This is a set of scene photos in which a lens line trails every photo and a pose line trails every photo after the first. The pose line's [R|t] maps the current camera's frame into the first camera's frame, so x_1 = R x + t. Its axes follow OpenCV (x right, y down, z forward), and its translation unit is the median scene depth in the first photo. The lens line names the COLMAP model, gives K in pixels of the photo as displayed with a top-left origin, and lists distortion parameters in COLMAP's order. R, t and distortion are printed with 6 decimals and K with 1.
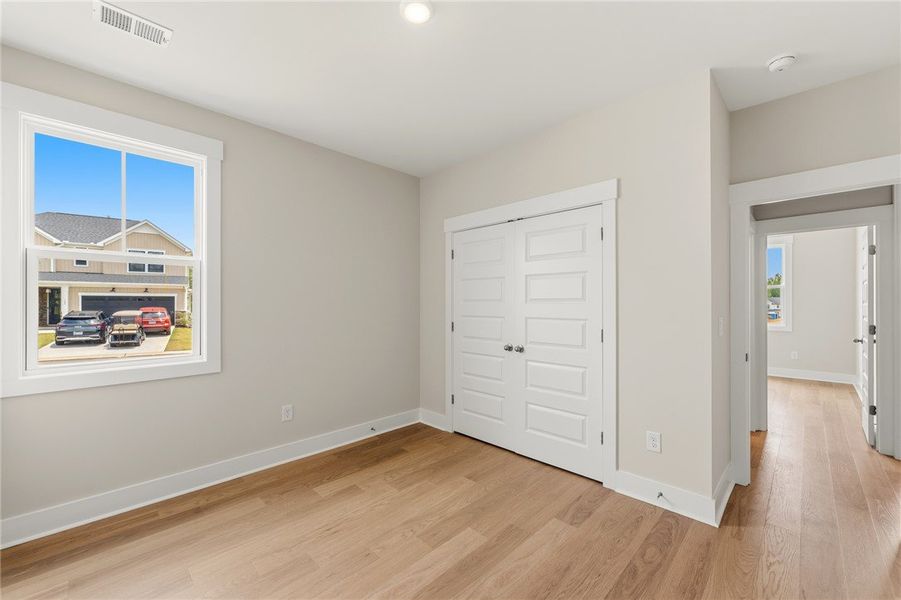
lens RADIAL K [[361.6, 0, 452.1], [0, 361.6, 301.3], [0, 0, 1]] dist [-0.001621, 0.000259]
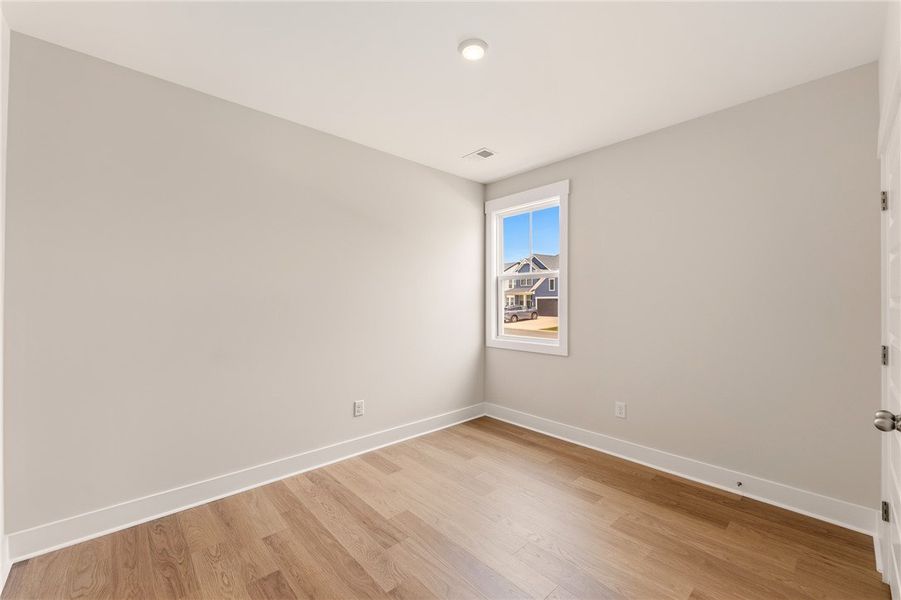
lens RADIAL K [[361.6, 0, 444.5], [0, 361.6, 298.6], [0, 0, 1]] dist [-0.001621, 0.000259]
pose [[-0.054426, -0.005975, -0.998500, 0.654266], [0.006559, 0.999958, -0.006341, -0.005431], [0.998496, -0.006895, -0.054385, 0.602229]]
